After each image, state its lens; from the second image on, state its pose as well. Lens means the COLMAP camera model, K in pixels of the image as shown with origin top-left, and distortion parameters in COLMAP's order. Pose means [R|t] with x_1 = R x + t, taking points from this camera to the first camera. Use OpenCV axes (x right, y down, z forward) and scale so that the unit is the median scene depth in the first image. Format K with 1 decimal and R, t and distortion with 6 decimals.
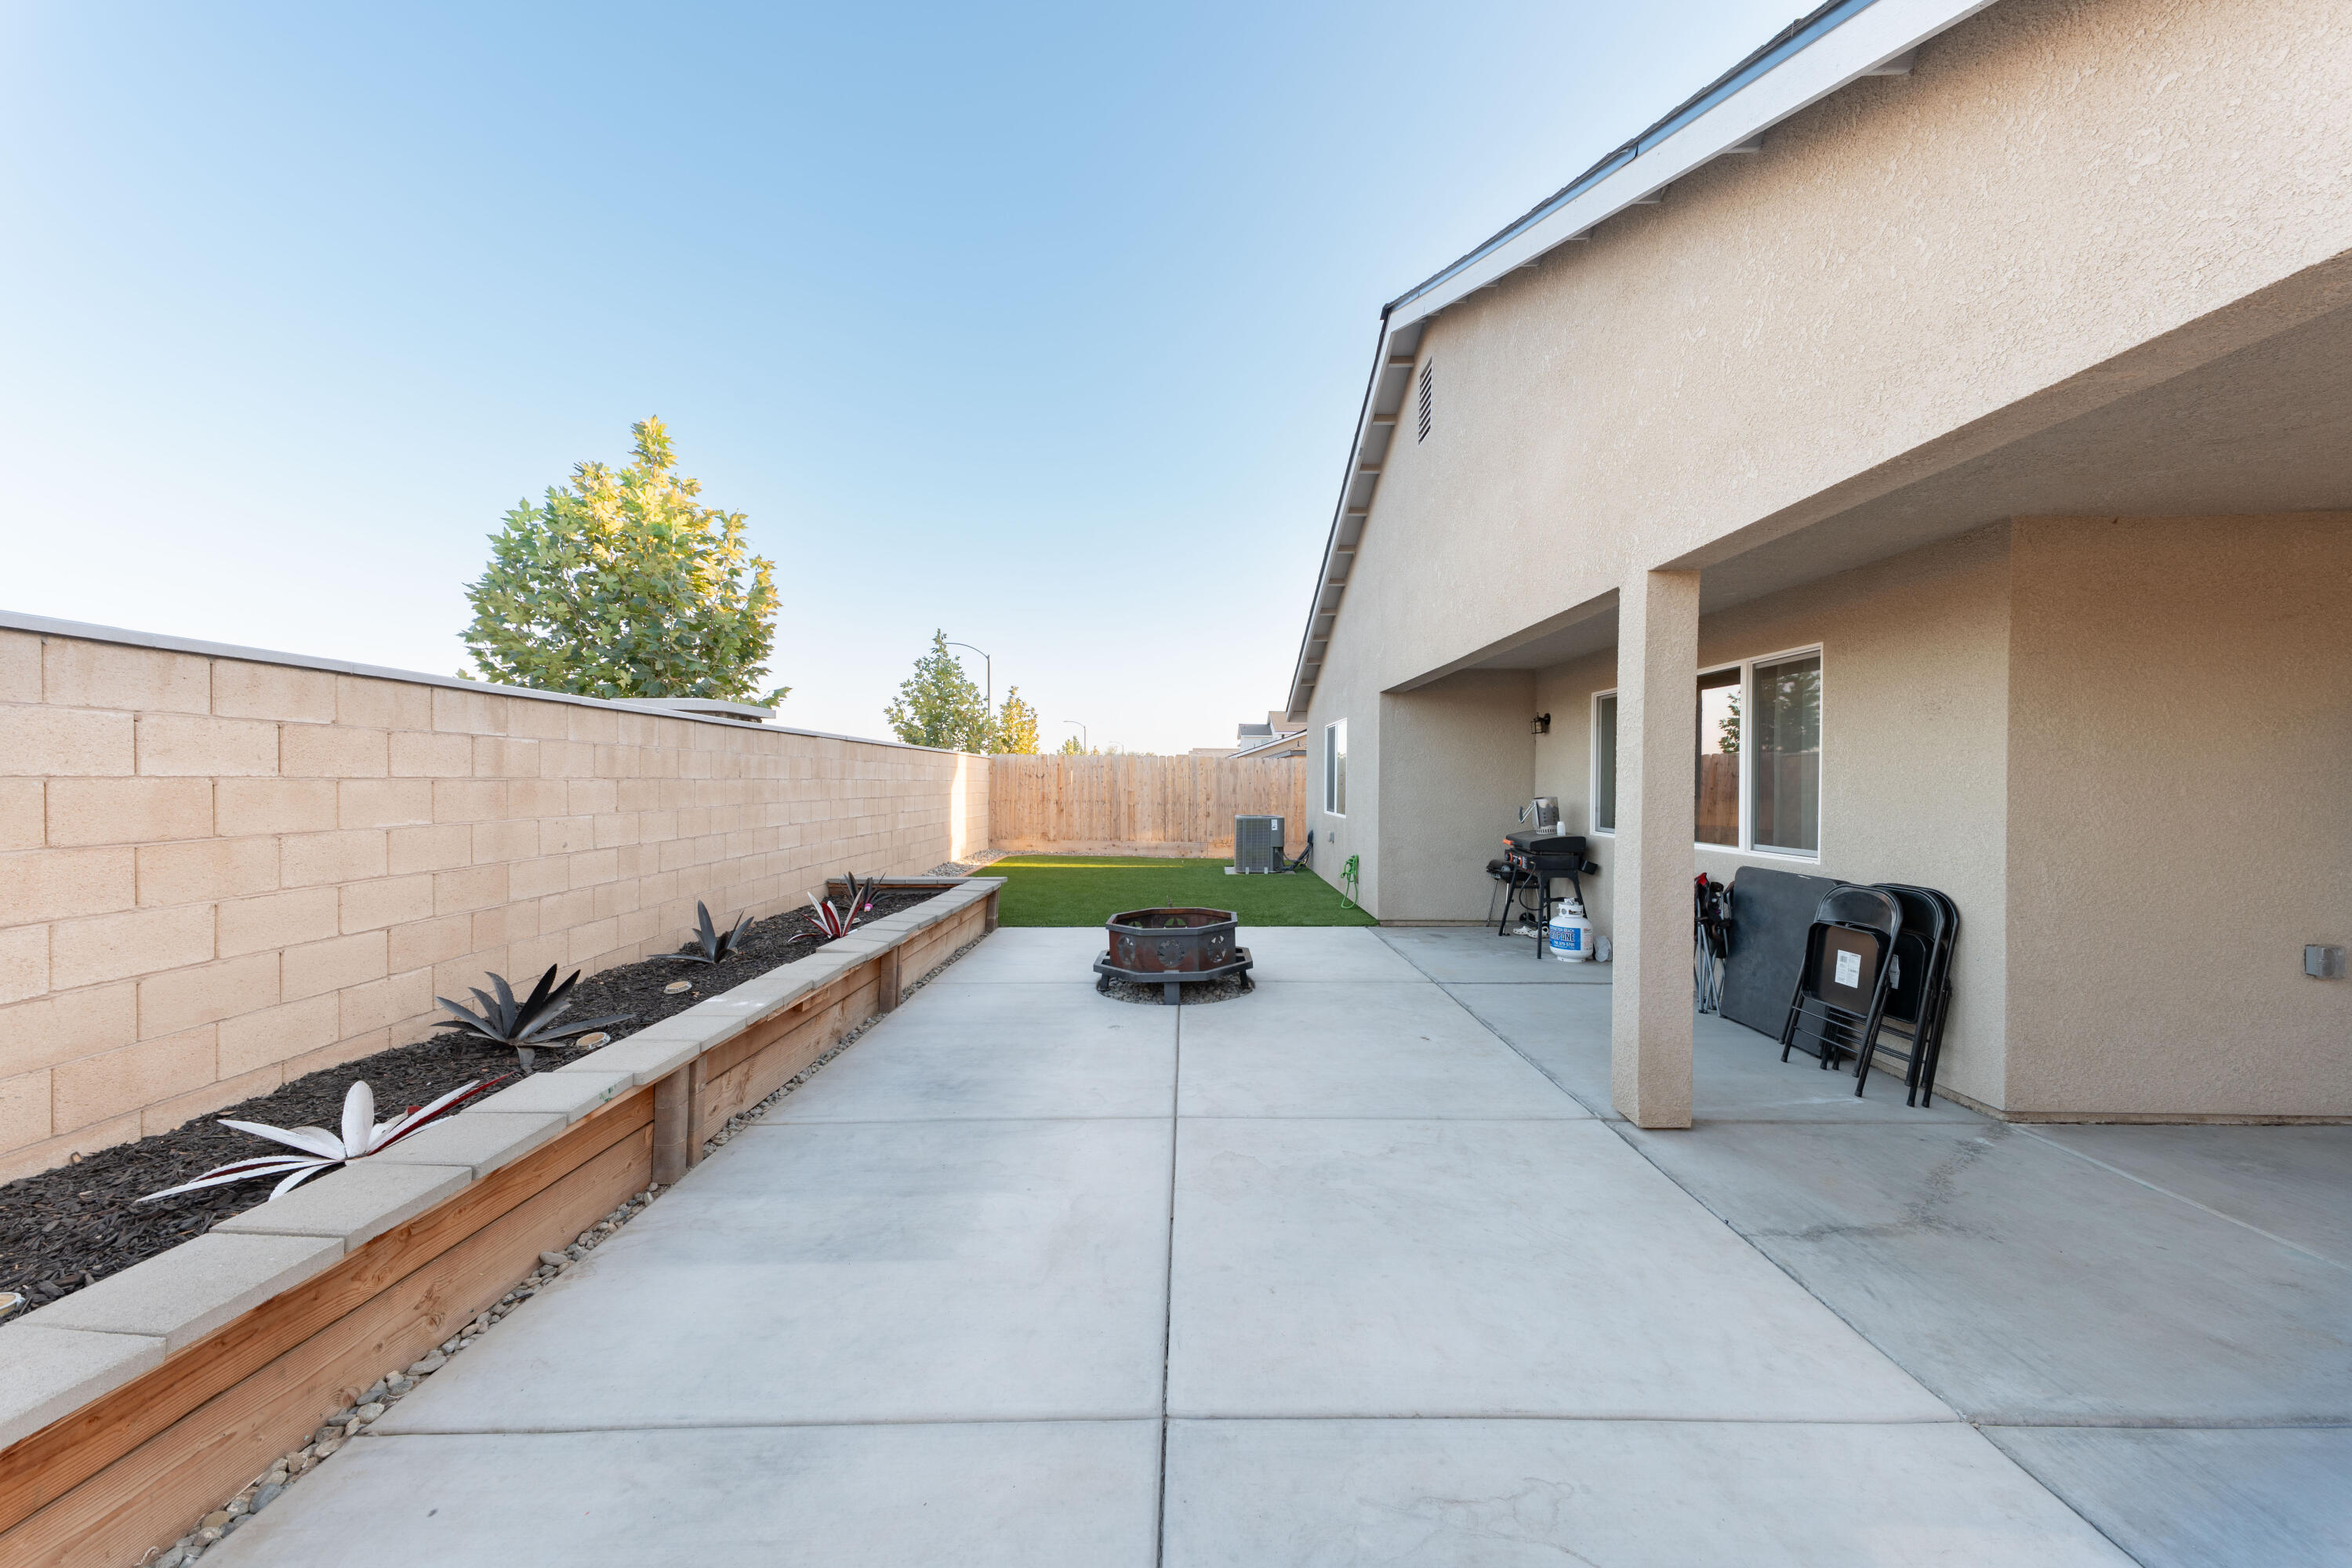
lens RADIAL K [[793.7, 0, 1195.3], [0, 793.7, 790.4], [0, 0, 1]] dist [0.037789, -0.010583]
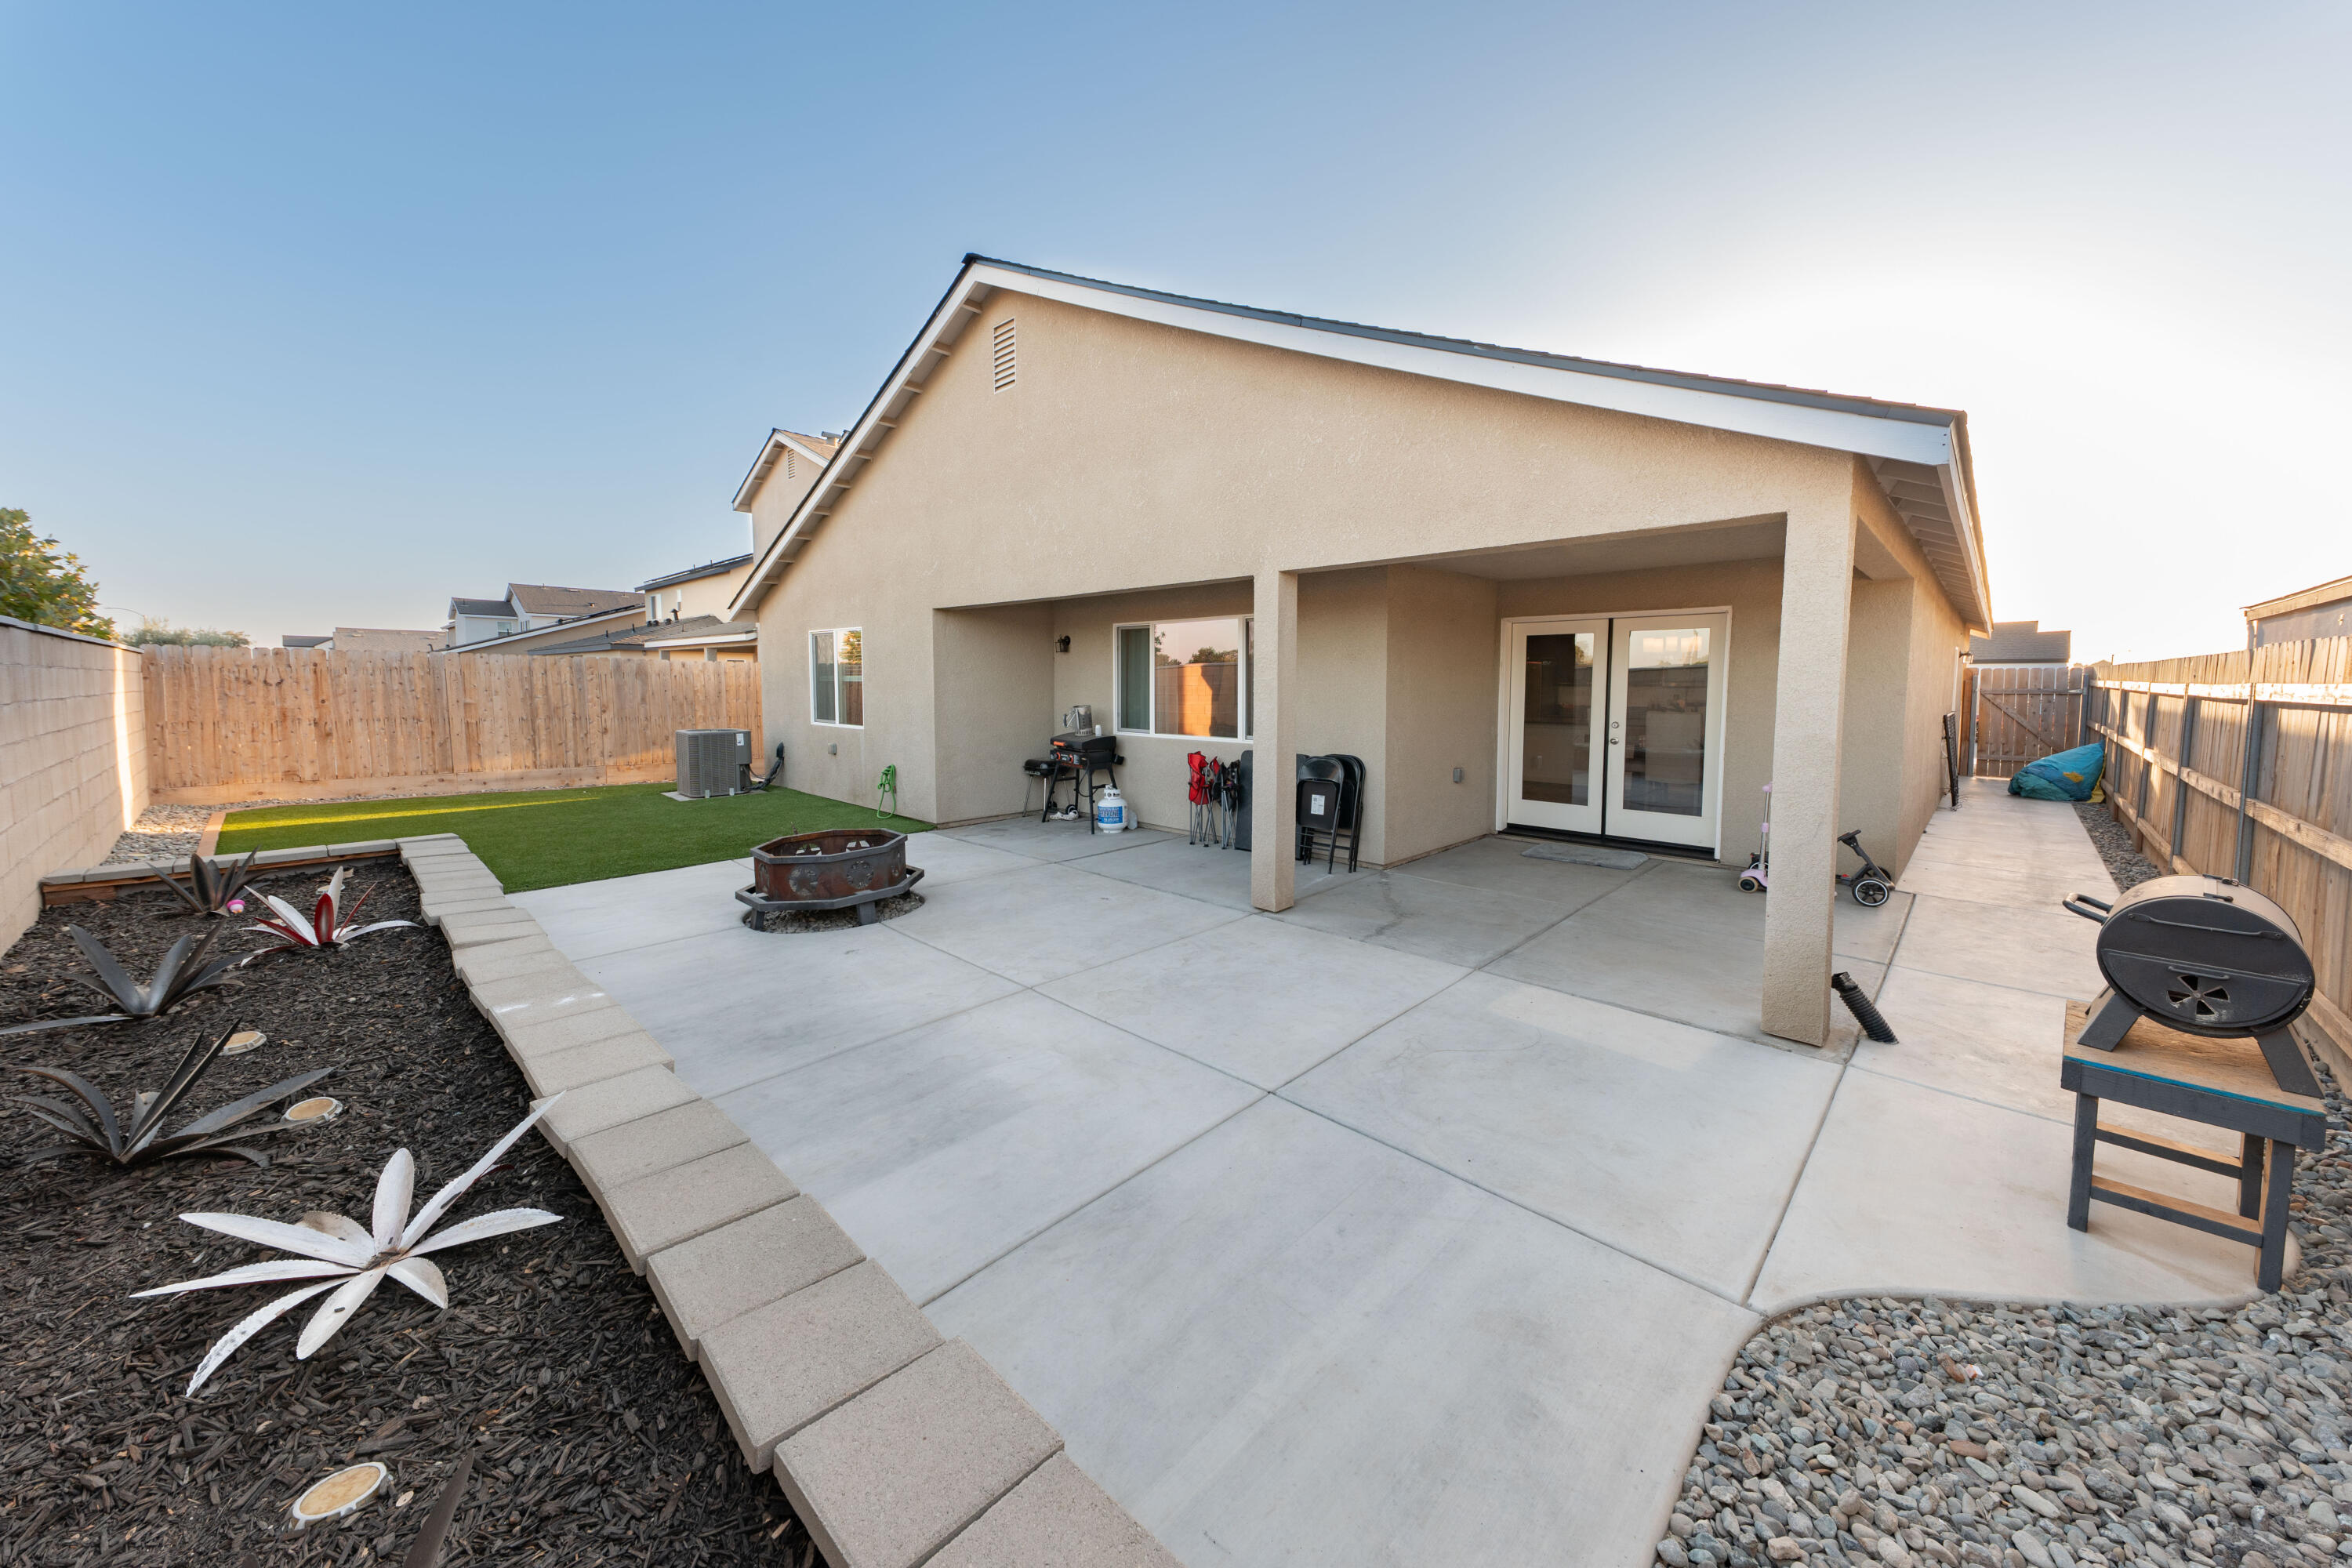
lens RADIAL K [[817.0, 0, 1225.5], [0, 817.0, 737.1], [0, 0, 1]] dist [0.022397, -0.005129]
pose [[0.673797, -0.051792, 0.737099, -0.532015], [0.007378, 0.997962, 0.063378, -0.033128], [-0.738879, -0.037266, 0.672806, -0.026413]]
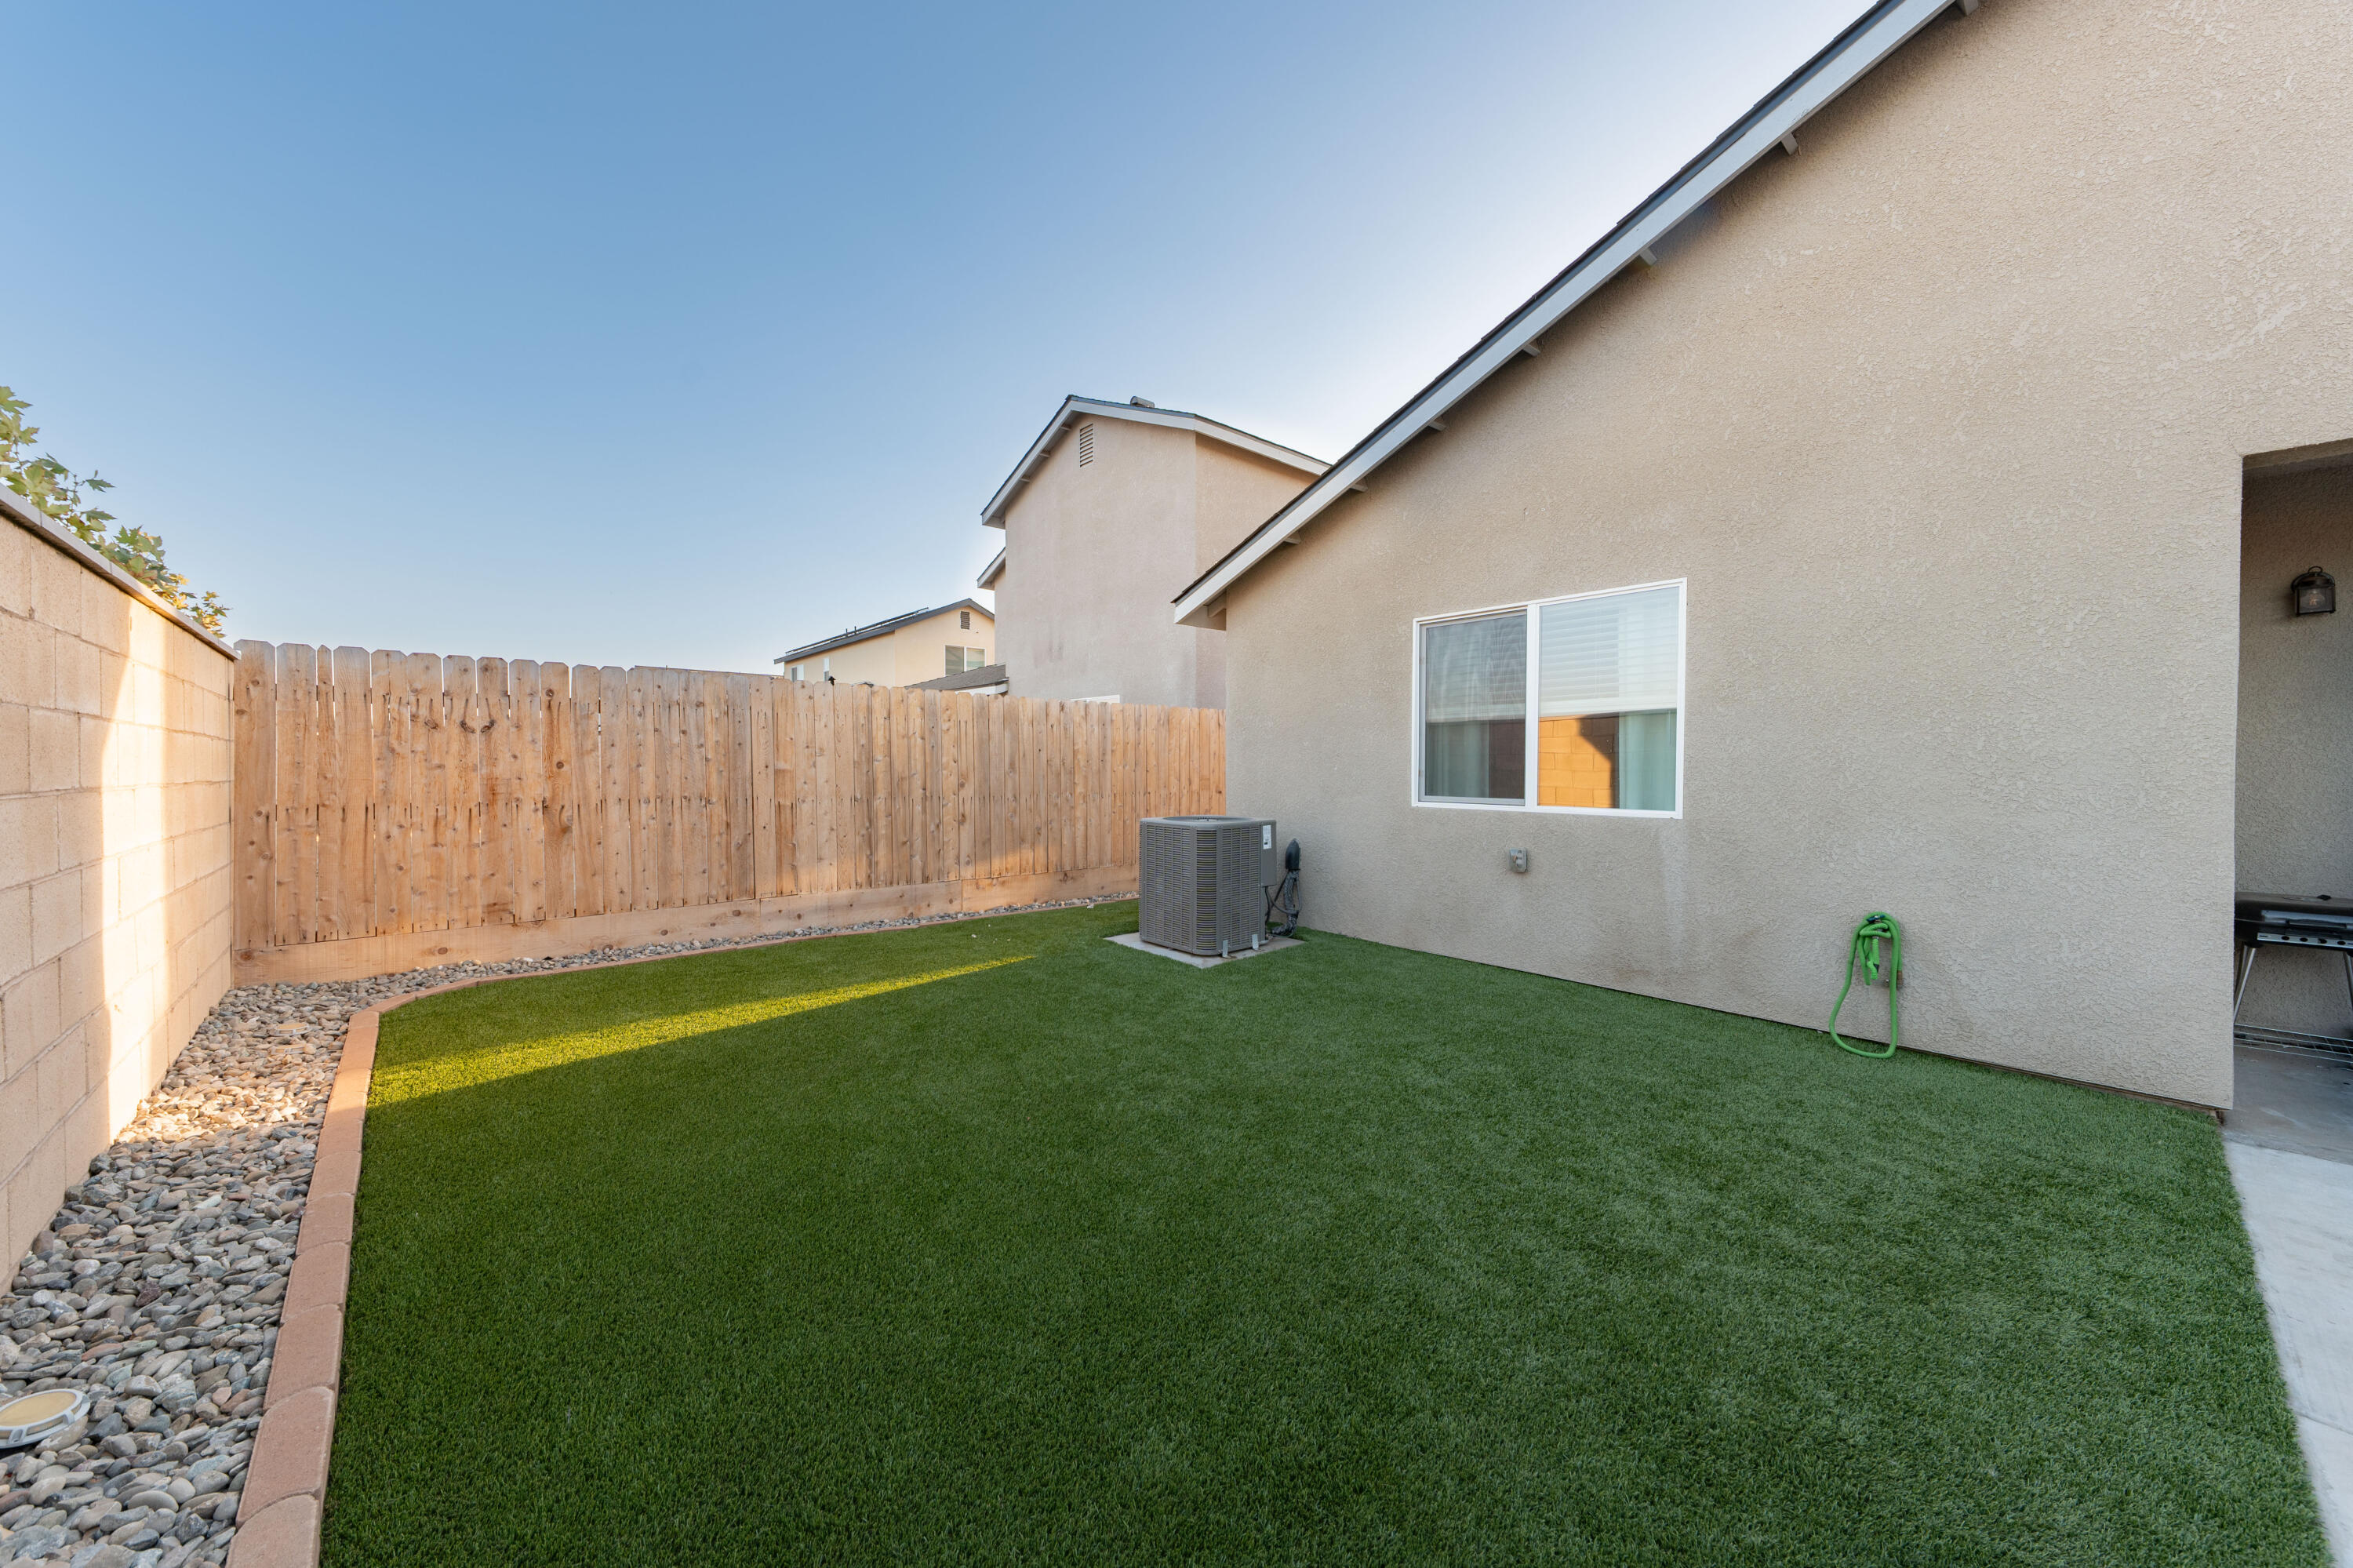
lens RADIAL K [[822.7, 0, 1183.8], [0, 822.7, 771.8], [0, 0, 1]] dist [0.014829, 0.000016]
pose [[0.754529, -0.015343, 0.656087, -0.605975], [0.011494, 0.999882, 0.010165, 0.000410], [-0.656166, -0.000129, 0.754617, 1.714887]]
